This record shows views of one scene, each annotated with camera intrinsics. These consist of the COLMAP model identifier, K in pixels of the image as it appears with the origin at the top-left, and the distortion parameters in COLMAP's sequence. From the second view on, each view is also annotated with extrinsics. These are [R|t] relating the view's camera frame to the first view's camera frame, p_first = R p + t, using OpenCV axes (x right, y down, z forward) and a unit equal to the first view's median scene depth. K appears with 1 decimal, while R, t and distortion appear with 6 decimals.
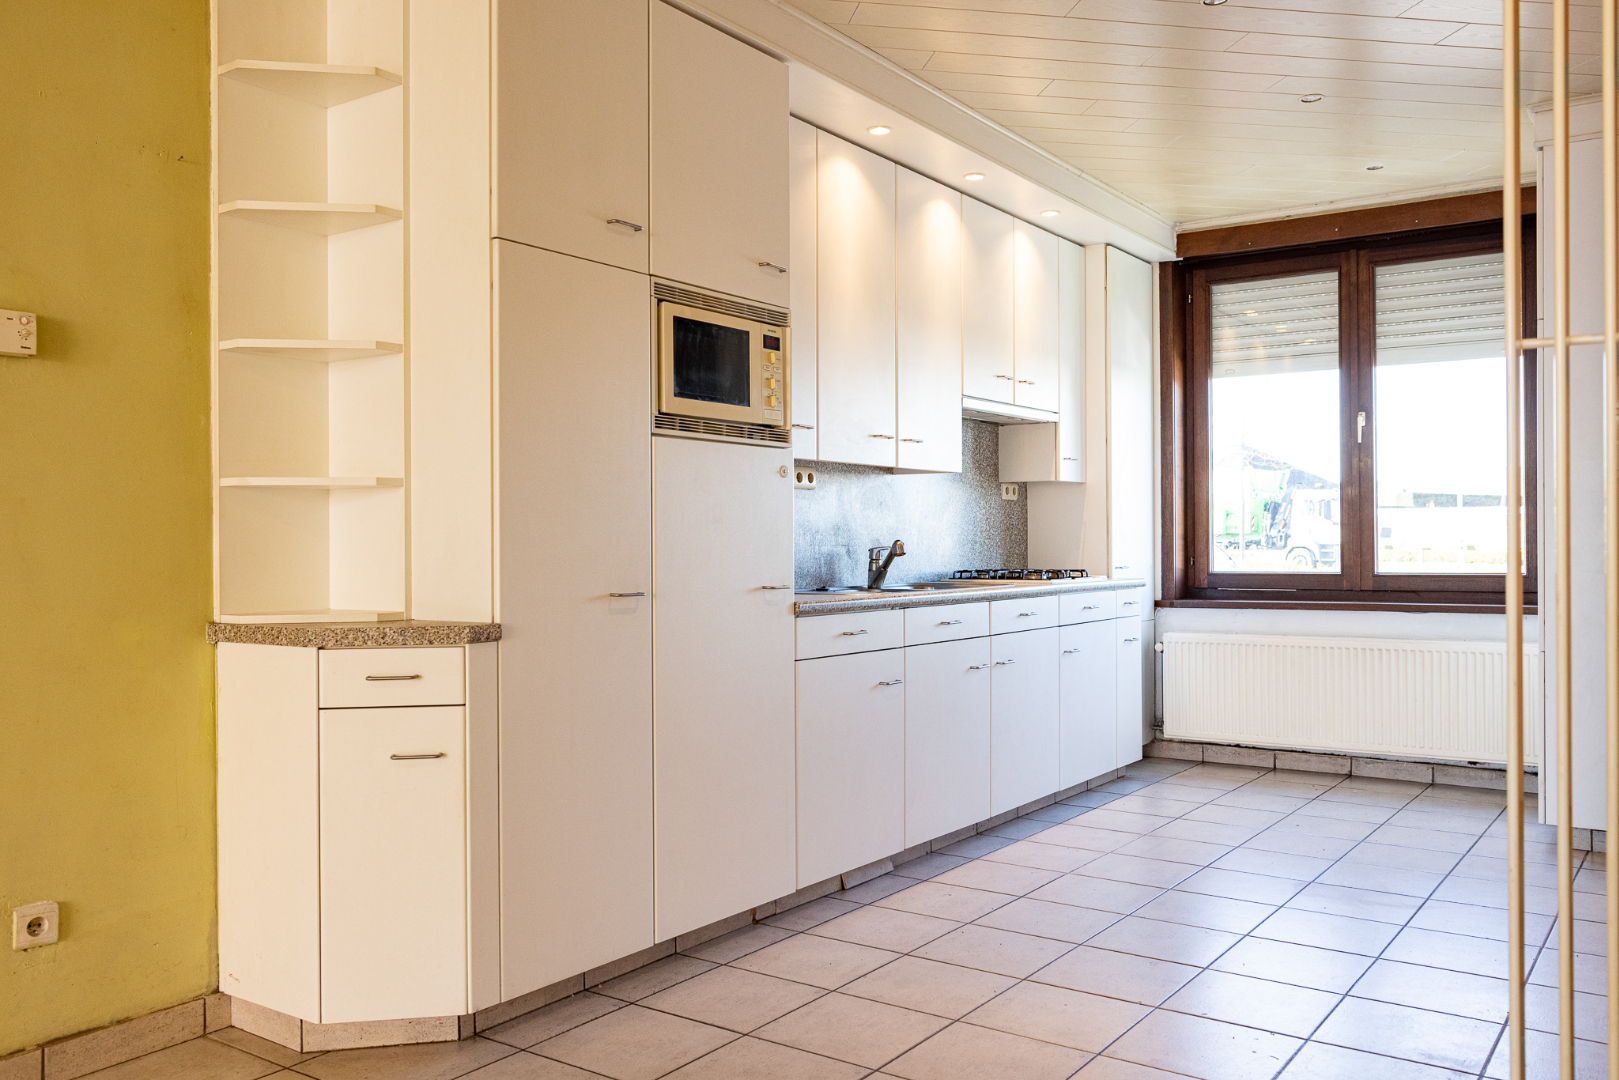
lens RADIAL K [[1364.3, 0, 815.8], [0, 1364.3, 536.4], [0, 0, 1]] dist [0.006040, 0.004974]
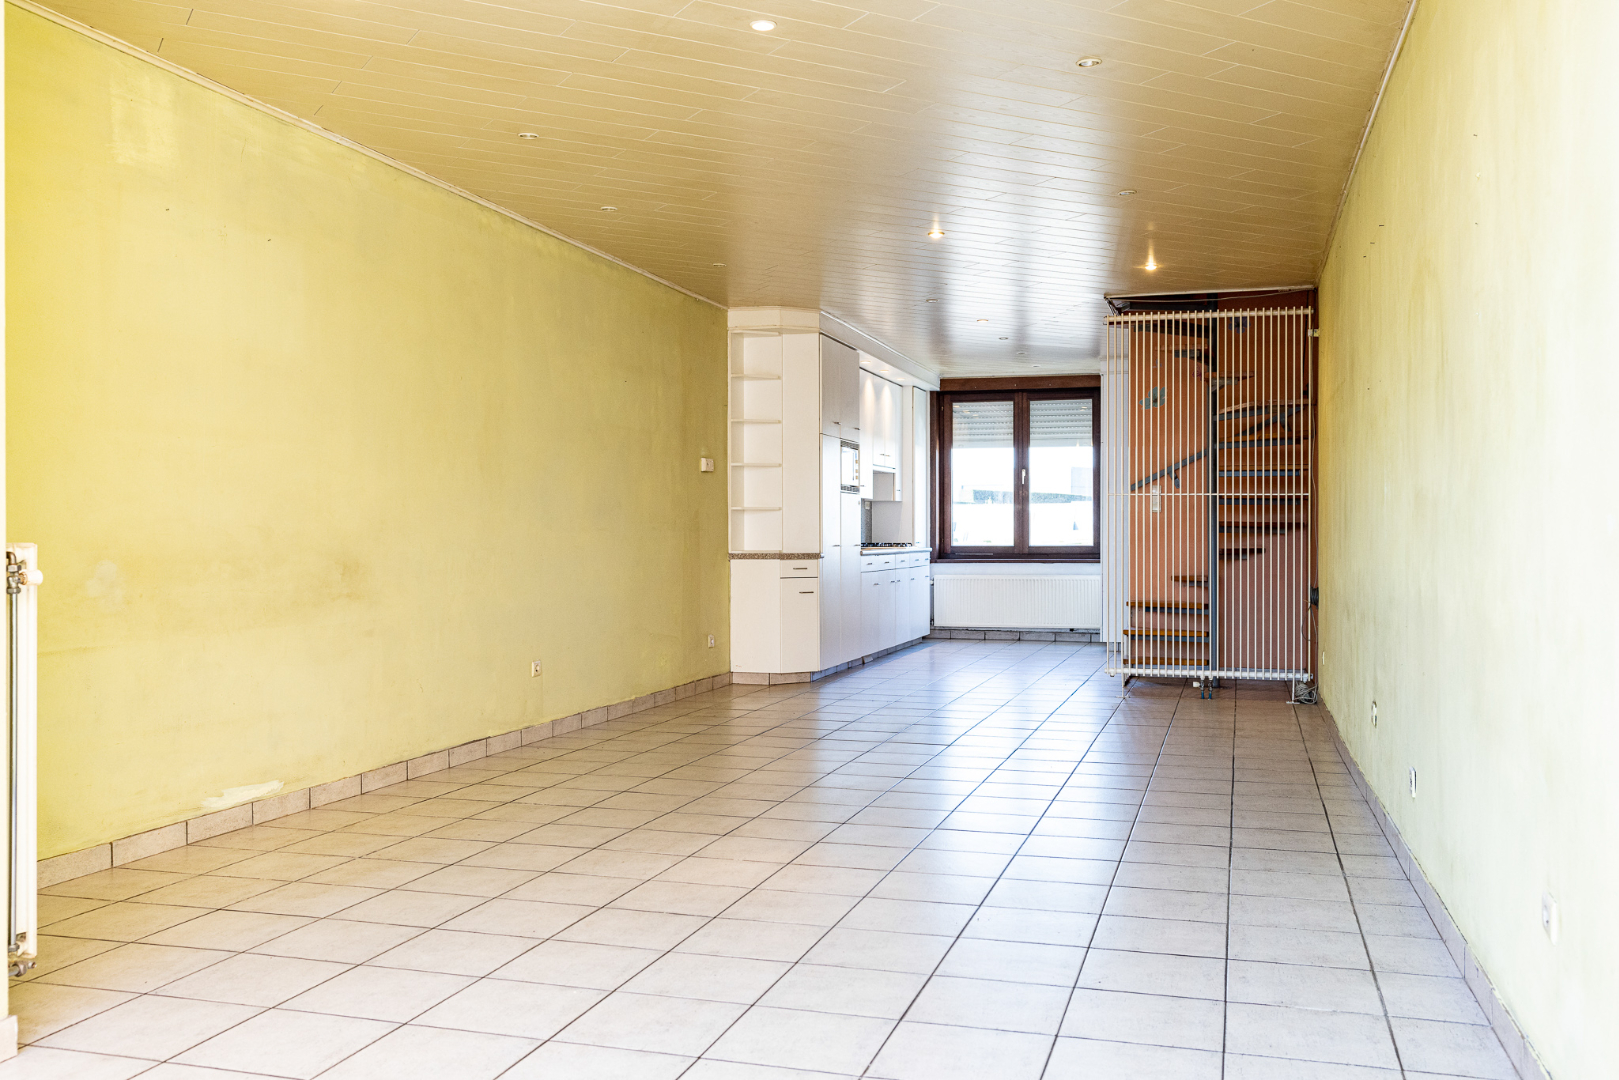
lens RADIAL K [[1449.1, 0, 806.0], [0, 1449.1, 539.9], [0, 0, 1]] dist [-0.001229, -0.000176]
pose [[0.952792, 0.004156, 0.303594, -0.598360], [-0.007046, 0.999940, 0.008422, 0.001553], [-0.303541, -0.010163, 0.952764, -1.028976]]
